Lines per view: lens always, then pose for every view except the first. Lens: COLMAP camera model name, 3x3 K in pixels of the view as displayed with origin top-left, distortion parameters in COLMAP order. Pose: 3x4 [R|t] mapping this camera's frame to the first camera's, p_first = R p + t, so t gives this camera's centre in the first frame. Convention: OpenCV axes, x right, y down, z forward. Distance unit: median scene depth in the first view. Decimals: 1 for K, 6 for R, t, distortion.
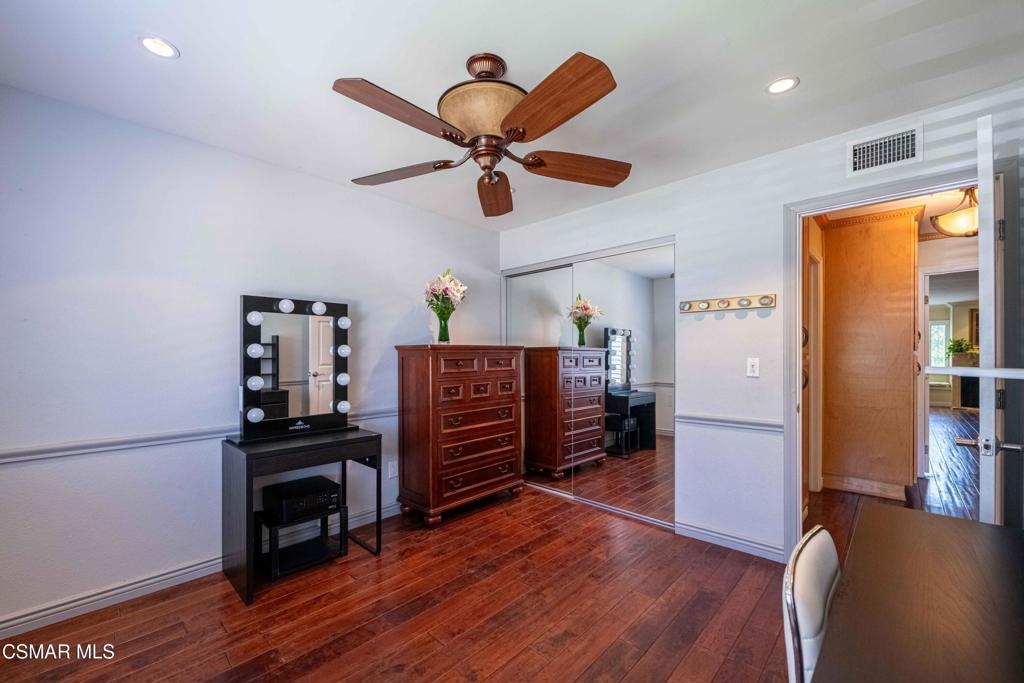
lens RADIAL K [[412.9, 0, 509.6], [0, 412.9, 356.2], [0, 0, 1]] dist [0.000340, -0.000175]
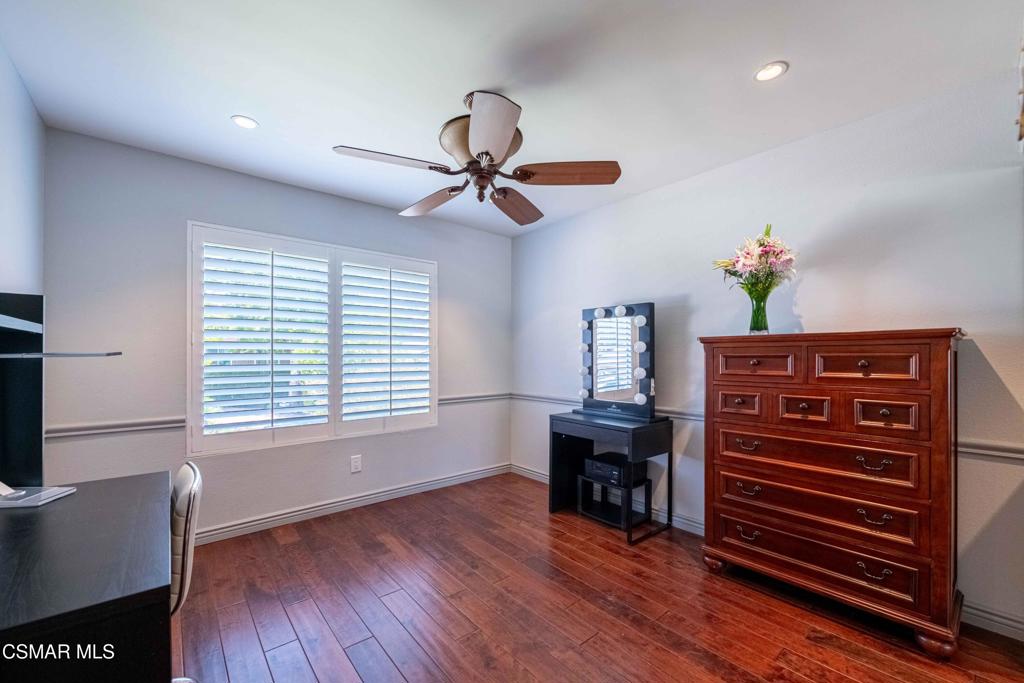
lens RADIAL K [[412.9, 0, 509.6], [0, 412.9, 356.2], [0, 0, 1]] dist [0.000340, -0.000175]
pose [[-0.122741, 0.005407, -0.992424, 0.602522], [0.002008, 0.999984, 0.005200, 0.003362], [0.992437, -0.001354, -0.122750, 0.677775]]
